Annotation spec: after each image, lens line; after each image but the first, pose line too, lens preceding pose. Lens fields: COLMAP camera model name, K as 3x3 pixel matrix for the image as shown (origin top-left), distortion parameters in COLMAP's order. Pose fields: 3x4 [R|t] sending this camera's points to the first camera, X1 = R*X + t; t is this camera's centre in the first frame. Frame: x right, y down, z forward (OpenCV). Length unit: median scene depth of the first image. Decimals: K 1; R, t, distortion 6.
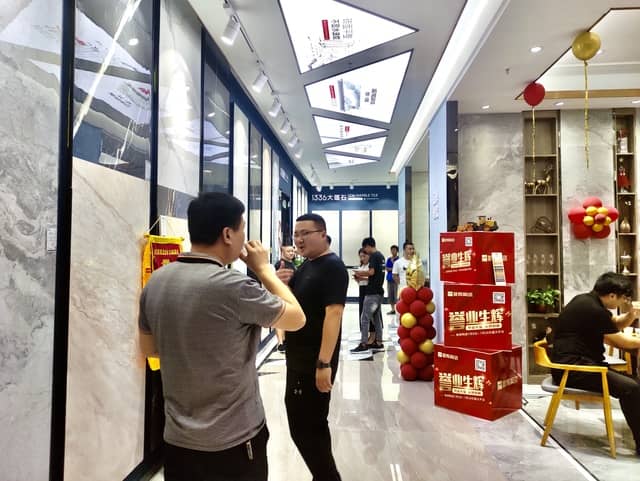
lens RADIAL K [[514.3, 0, 320.7], [0, 514.3, 242.1], [0, 0, 1]] dist [0.074318, -0.019686]
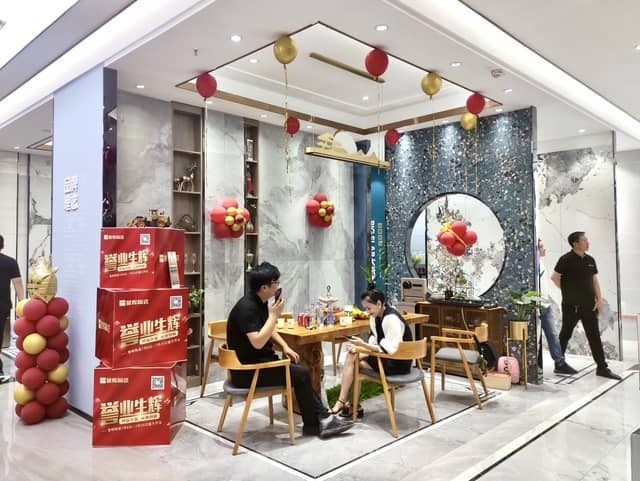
lens RADIAL K [[514.3, 0, 318.9], [0, 514.3, 235.4], [0, 0, 1]] dist [0.074318, -0.019686]
pose [[0.659521, 0.016032, 0.751515, -0.155229], [-0.006811, 0.999859, -0.015352, 0.003457], [-0.751655, 0.005007, 0.659537, 0.210168]]
